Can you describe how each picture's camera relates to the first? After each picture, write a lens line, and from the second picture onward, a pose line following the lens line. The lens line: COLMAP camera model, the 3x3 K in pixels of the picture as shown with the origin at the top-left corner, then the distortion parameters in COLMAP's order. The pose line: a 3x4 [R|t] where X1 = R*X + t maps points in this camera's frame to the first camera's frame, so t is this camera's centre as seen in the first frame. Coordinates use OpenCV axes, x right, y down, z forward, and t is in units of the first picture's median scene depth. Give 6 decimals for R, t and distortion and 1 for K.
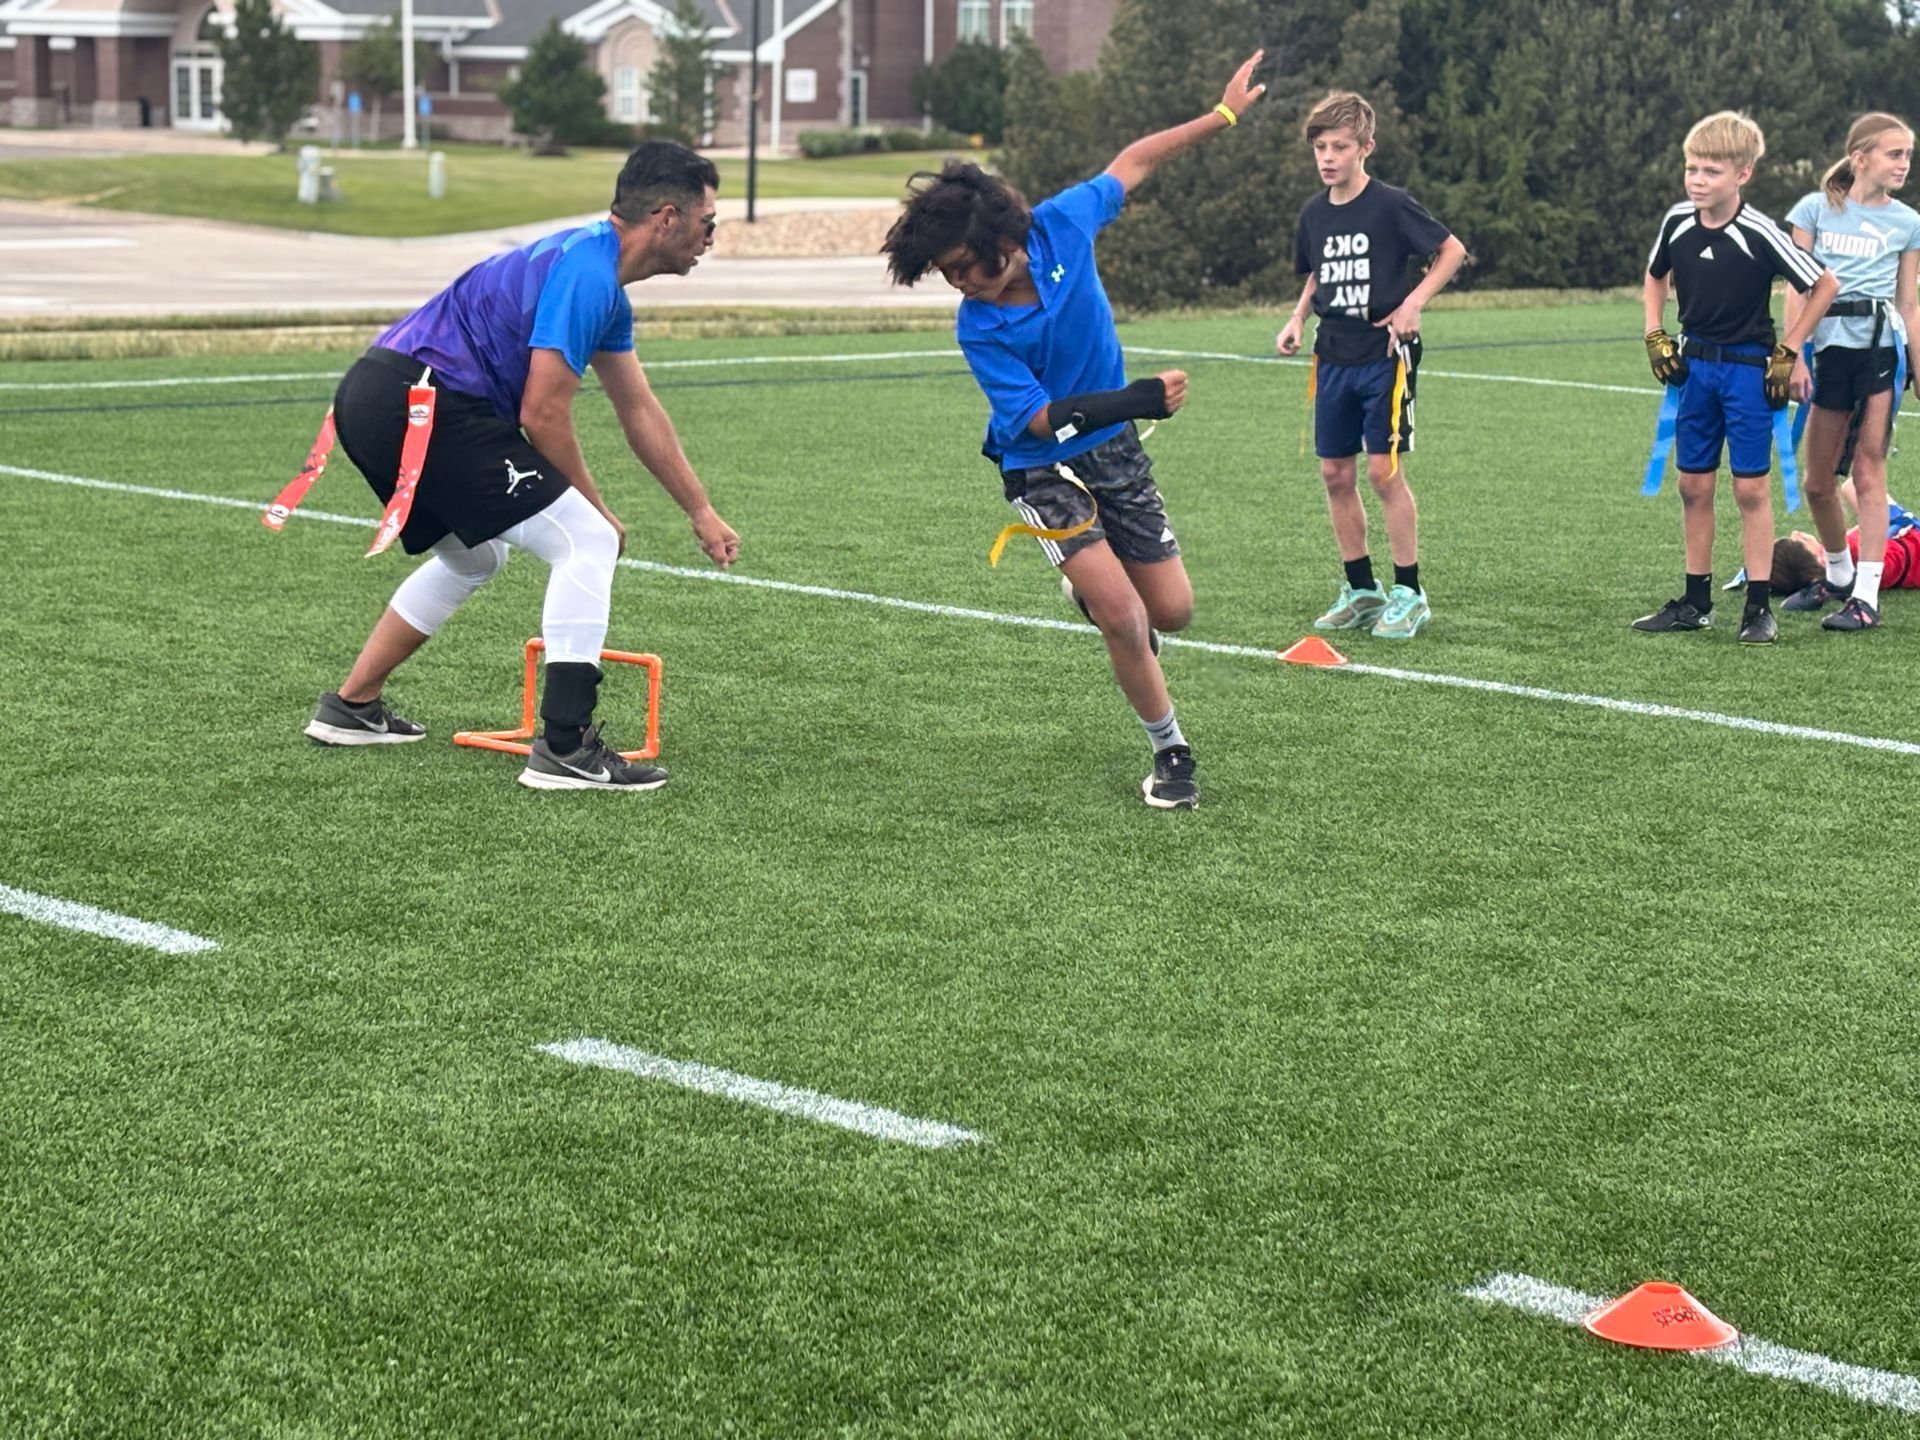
lens RADIAL K [[4412.2, 0, 890.4], [0, 4412.2, 661.2], [0, 0, 1]] dist [0.284891, -1.165076]
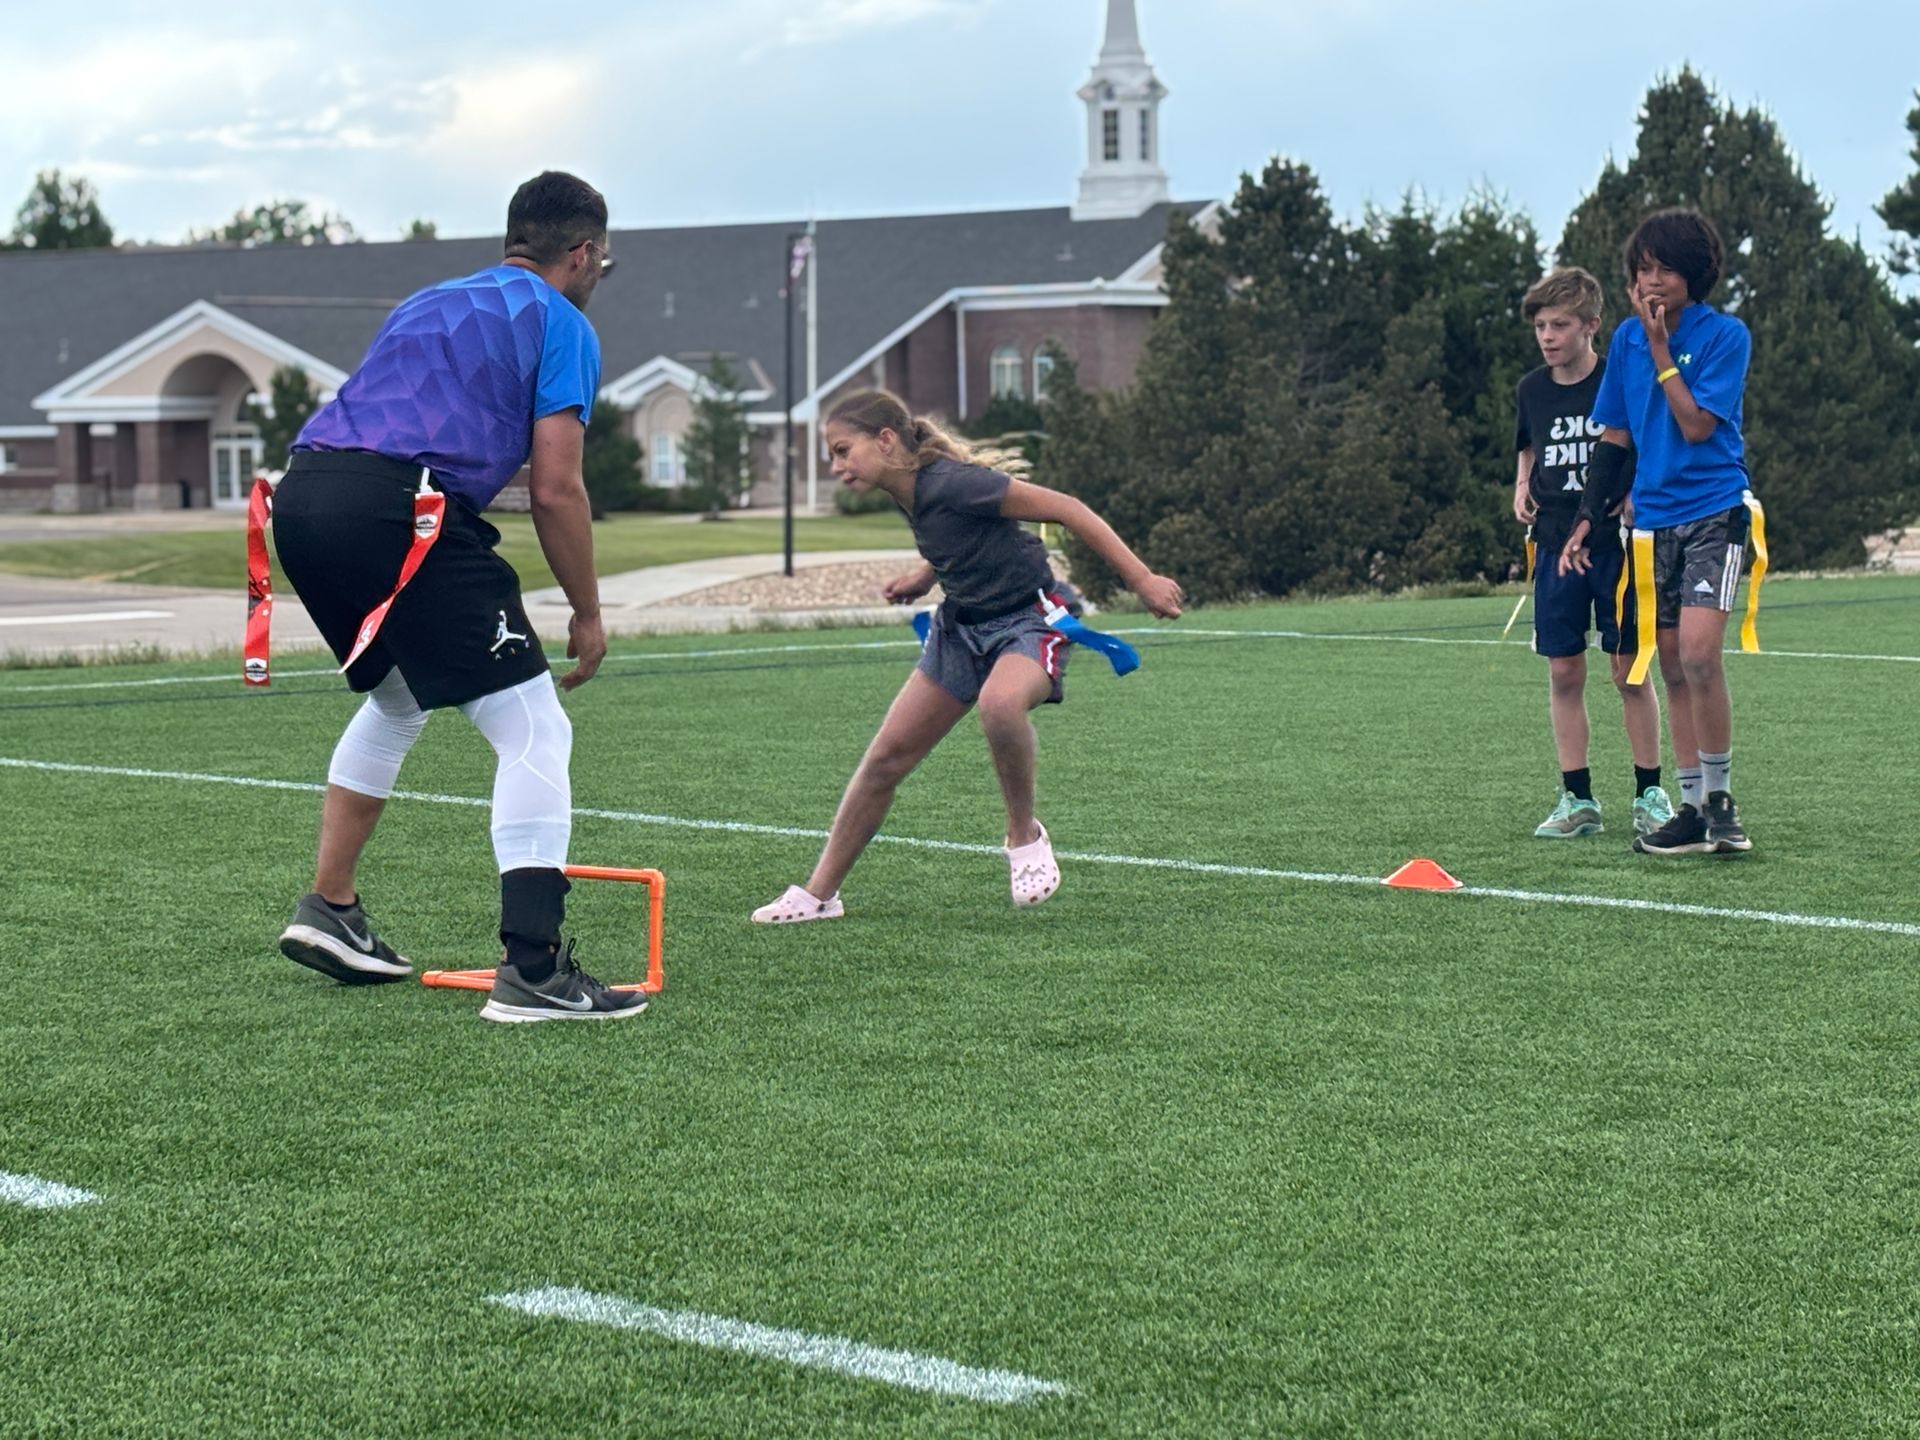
lens RADIAL K [[4412.5, 0, 874.6], [0, 4412.5, 630.8], [0, 0, 1]] dist [0.277389, -1.088322]
pose [[0.999486, -0.029450, -0.012705, 0.000581], [0.028202, 0.995618, -0.089164, 0.025757], [0.015275, 0.088759, 0.995936, 0.132975]]
